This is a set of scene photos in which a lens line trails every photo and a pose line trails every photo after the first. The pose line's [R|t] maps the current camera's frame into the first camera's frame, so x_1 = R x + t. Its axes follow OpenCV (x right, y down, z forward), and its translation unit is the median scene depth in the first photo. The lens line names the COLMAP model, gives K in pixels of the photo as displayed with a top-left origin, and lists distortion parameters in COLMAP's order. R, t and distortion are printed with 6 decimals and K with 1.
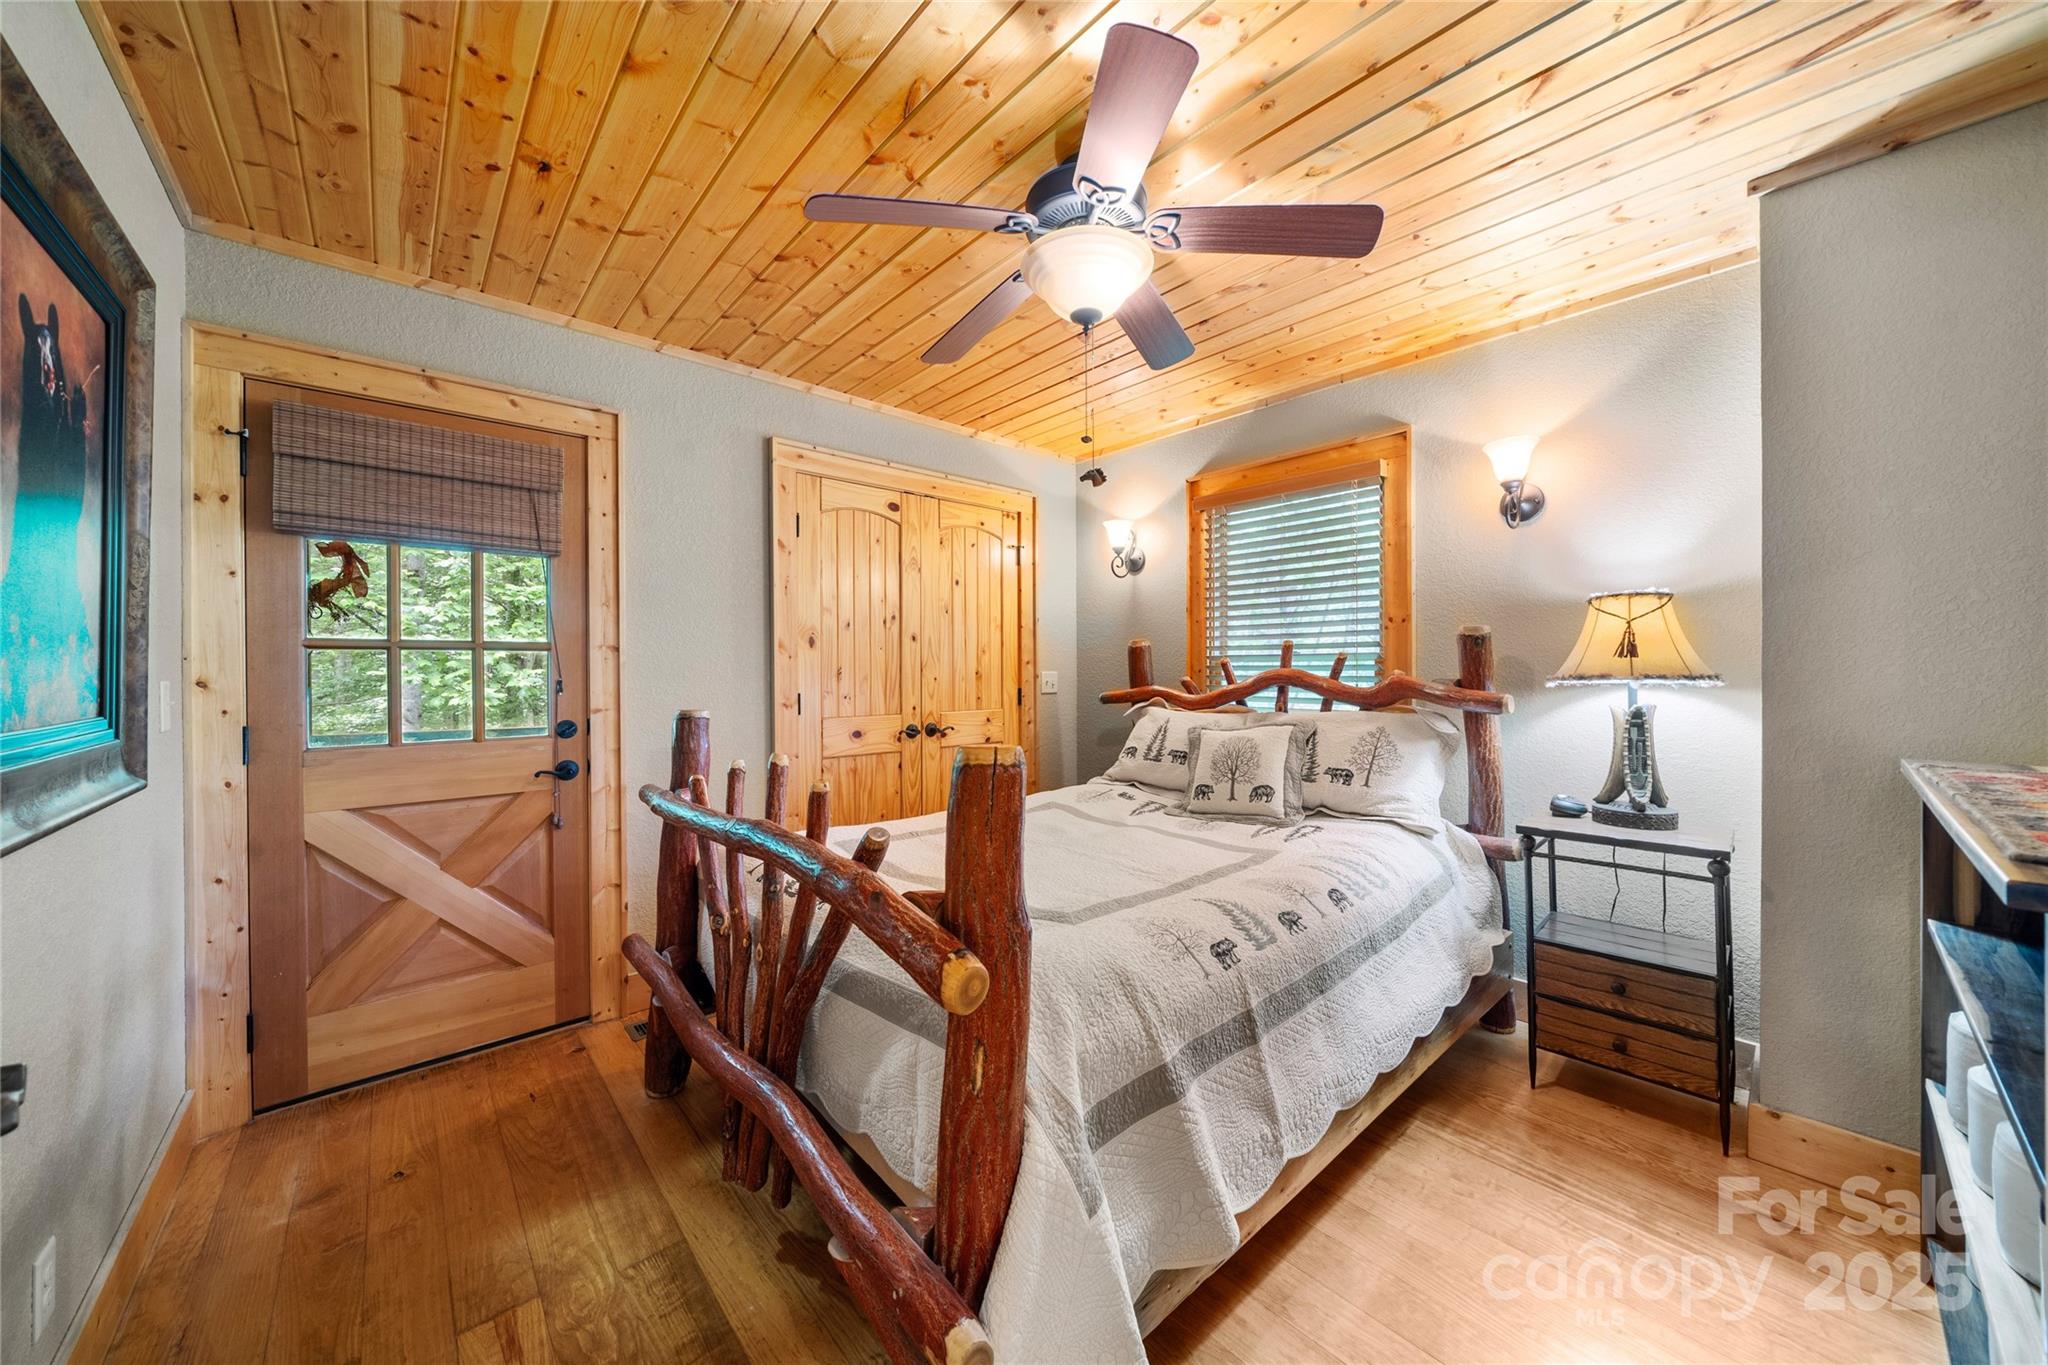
lens RADIAL K [[707.7, 0, 1027.3], [0, 707.7, 676.3], [0, 0, 1]] dist [-0.004783, -0.000163]
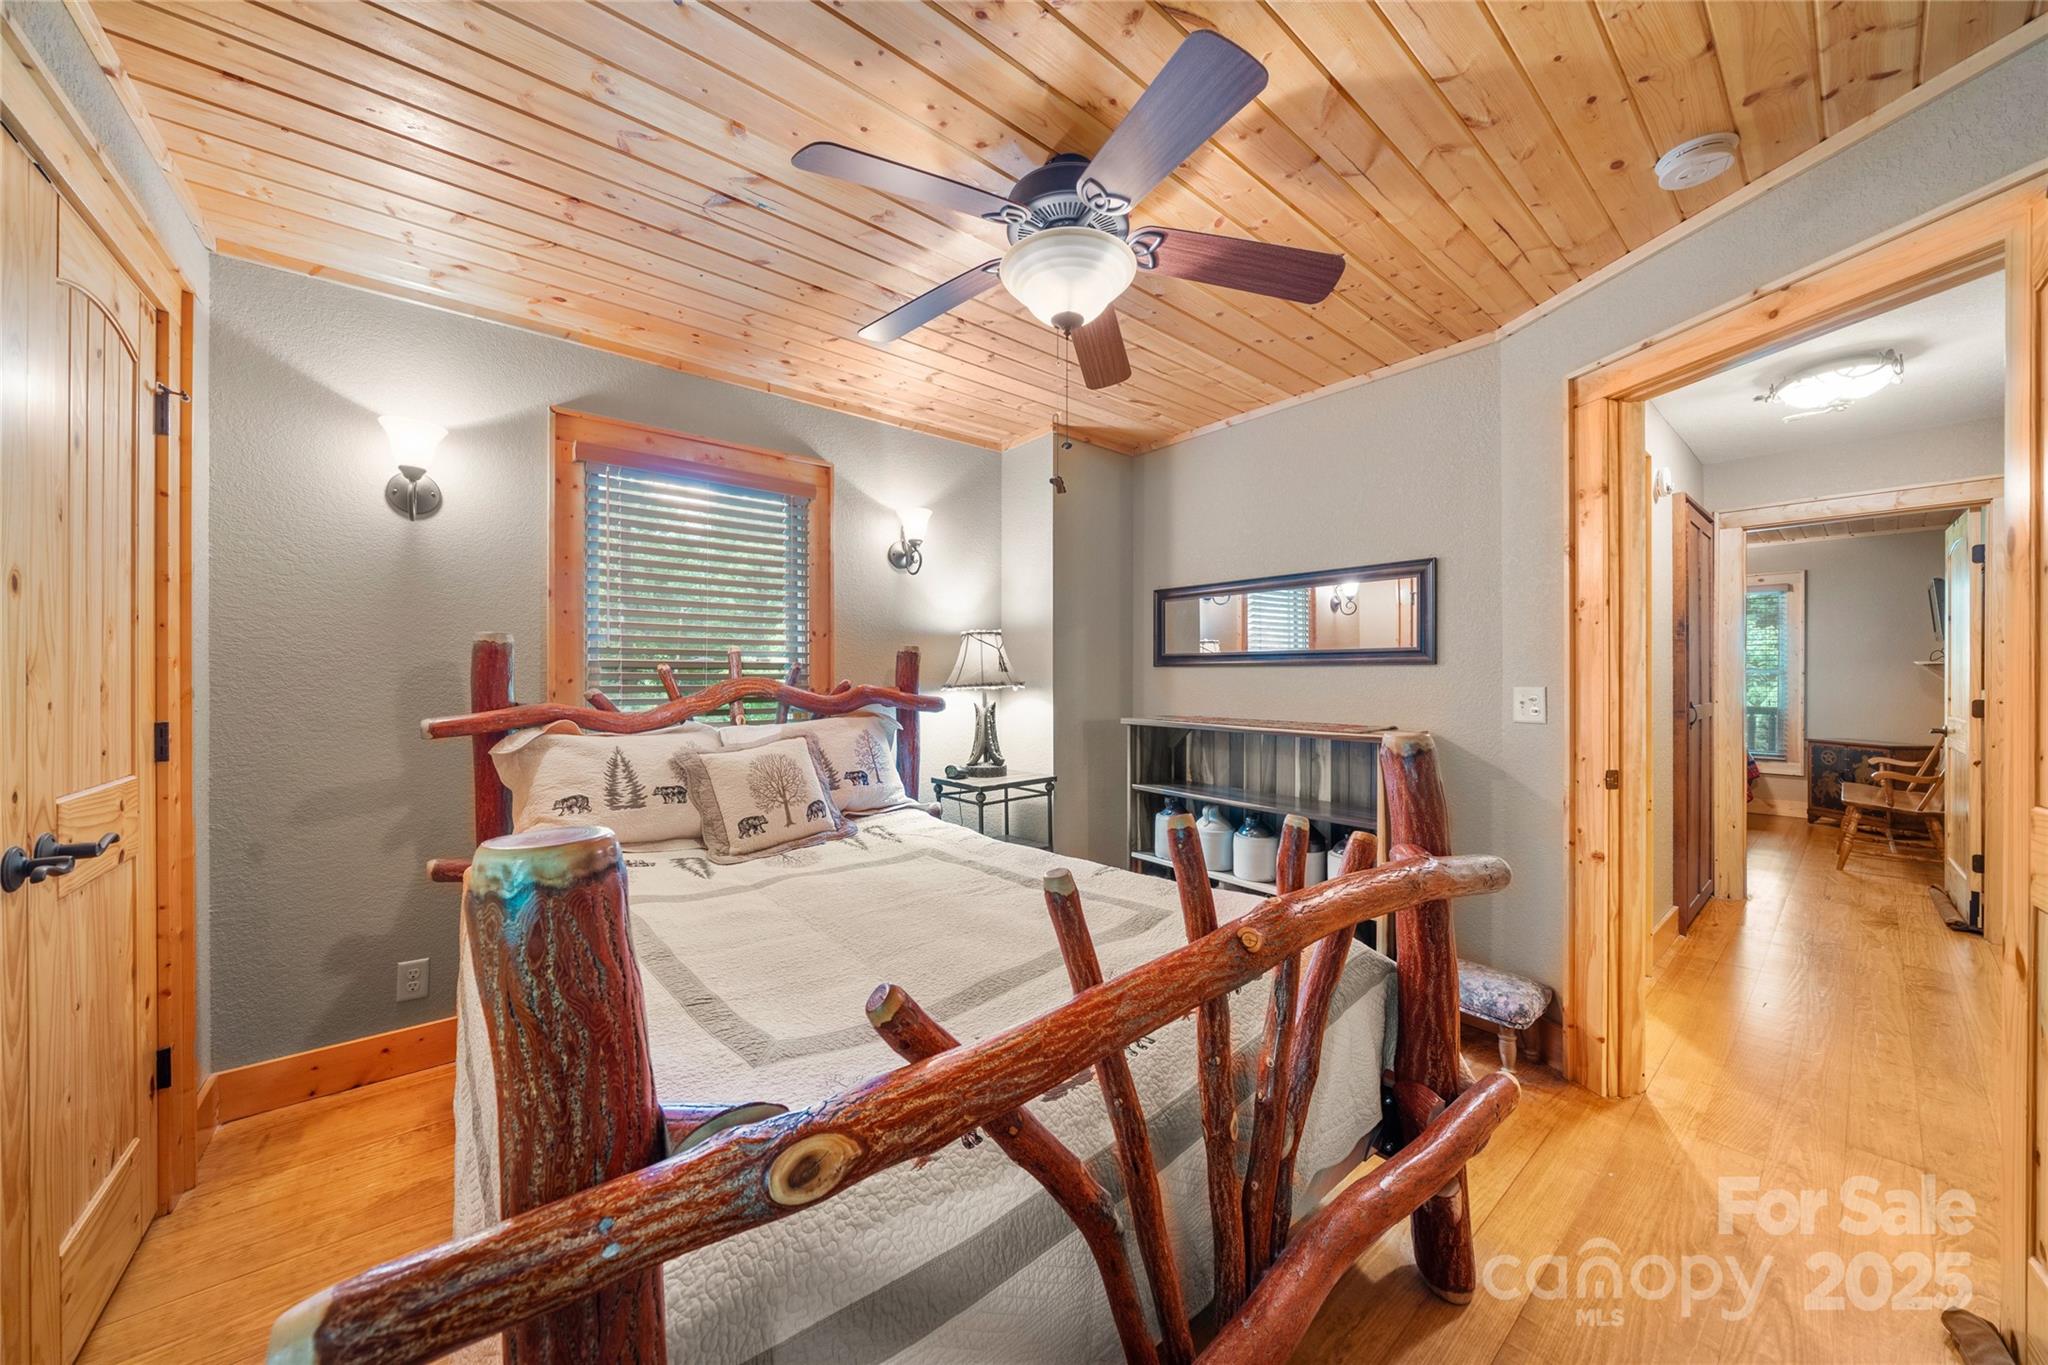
lens RADIAL K [[707.7, 0, 1021.3], [0, 707.7, 676.4], [0, 0, 1]] dist [-0.004783, -0.000163]
pose [[0.041306, 0.003072, 0.999142, -0.587740], [0.006669, 0.999972, -0.003350, -0.008446], [-0.999124, 0.006801, 0.041284, 0.662694]]
